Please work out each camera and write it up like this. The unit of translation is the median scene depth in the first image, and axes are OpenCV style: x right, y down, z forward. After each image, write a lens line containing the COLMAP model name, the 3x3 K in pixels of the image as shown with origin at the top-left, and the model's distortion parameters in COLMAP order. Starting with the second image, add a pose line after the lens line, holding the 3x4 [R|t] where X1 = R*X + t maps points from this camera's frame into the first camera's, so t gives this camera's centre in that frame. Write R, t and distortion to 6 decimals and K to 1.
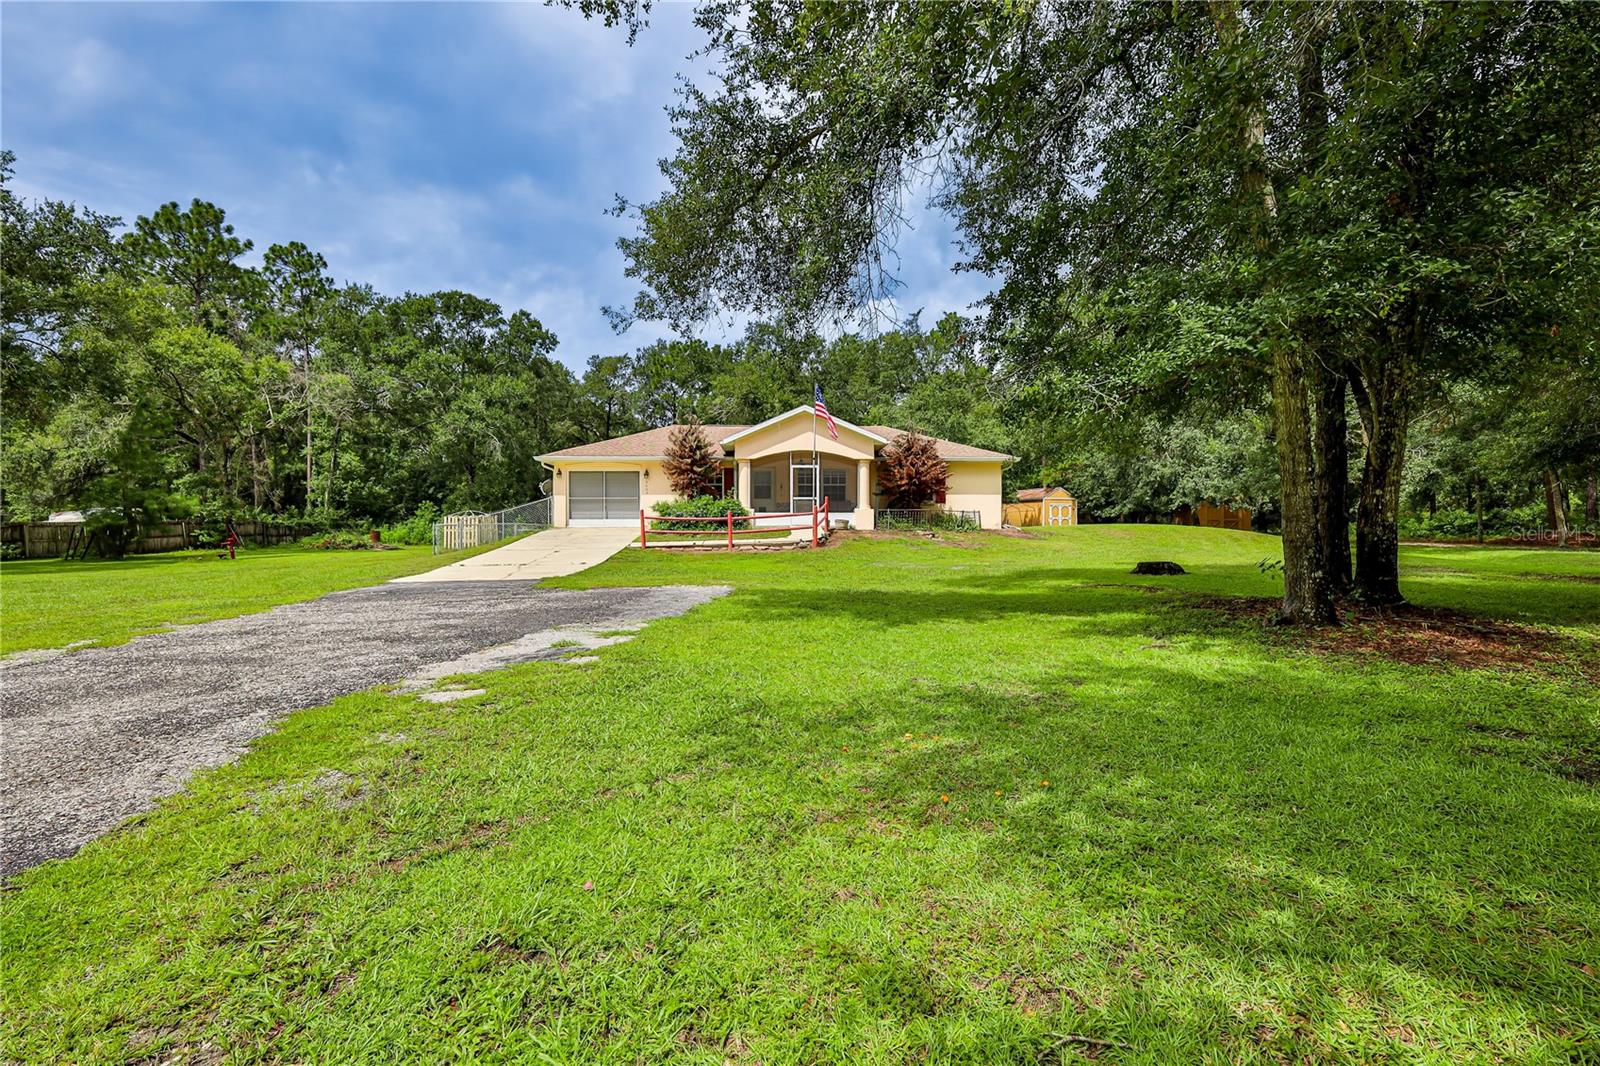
lens RADIAL K [[758.1, 0, 799.7], [0, 758.1, 507.8], [0, 0, 1]] dist [-0.000321, -0.000016]
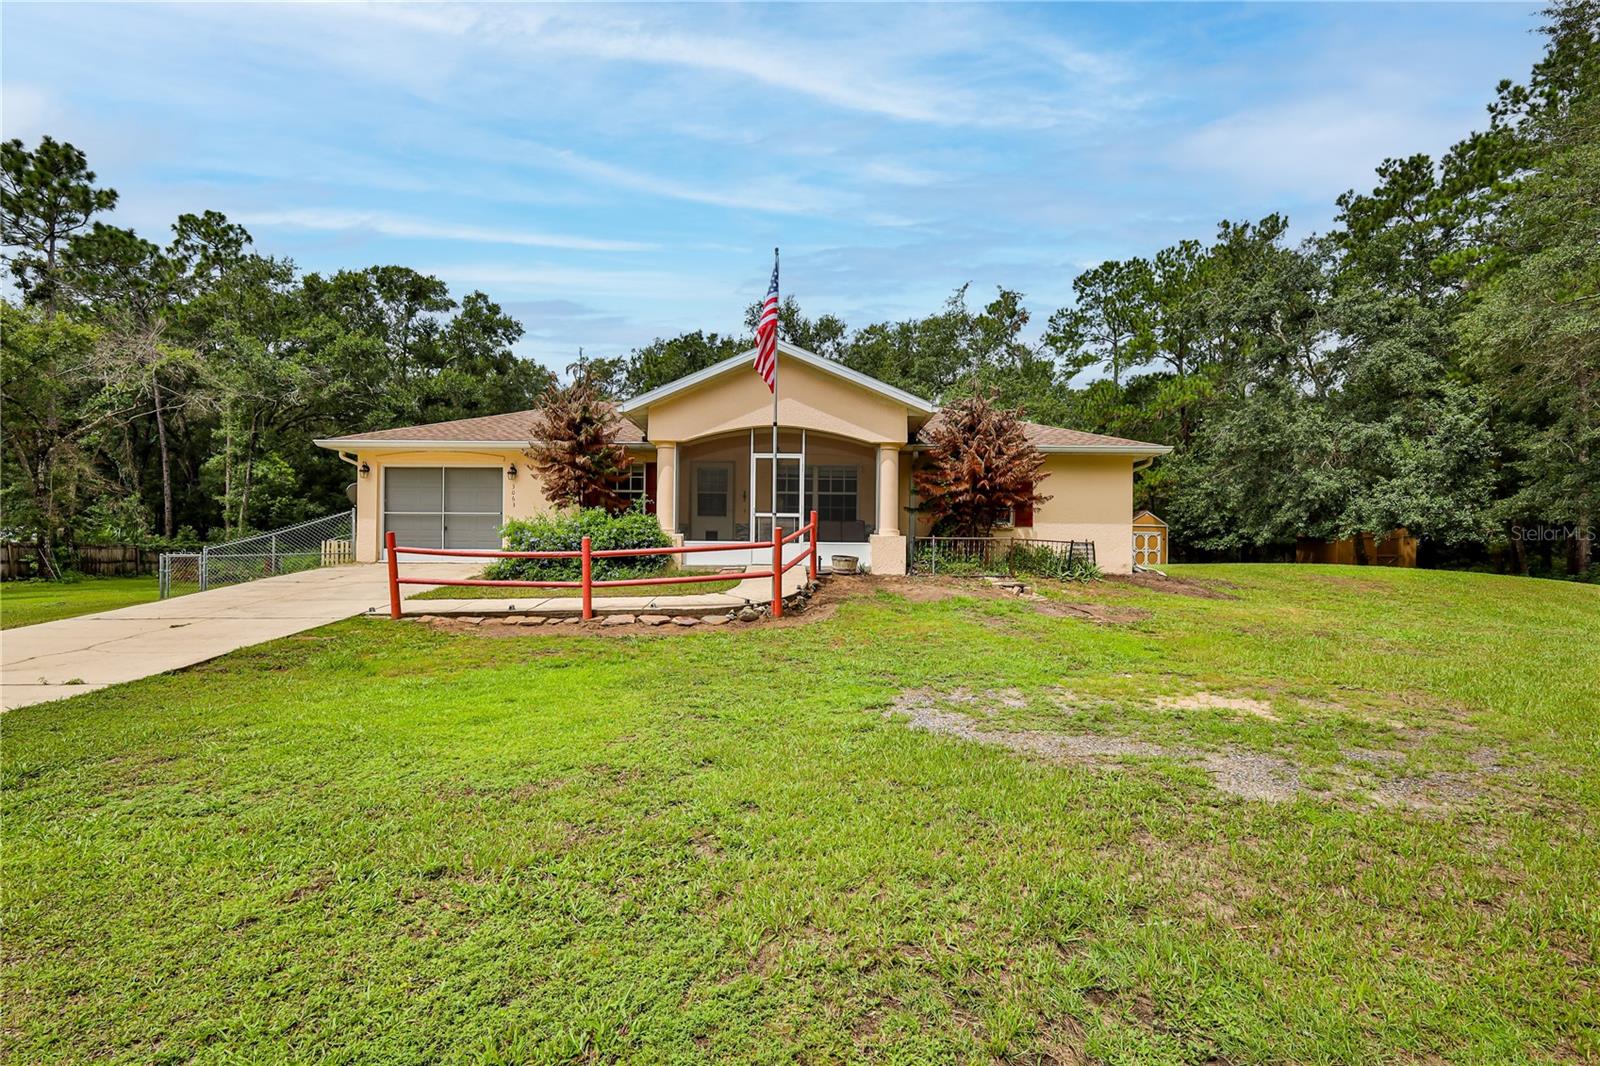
lens RADIAL K [[738.6, 0, 783.8], [0, 738.6, 532.8], [0, 0, 1]] dist [-0.001401, -0.000024]
pose [[0.997955, 0.009757, -0.063176, 0.042572], [-0.009858, 0.999951, -0.001285, 0.000835], [0.063160, 0.001905, 0.998002, 0.453586]]
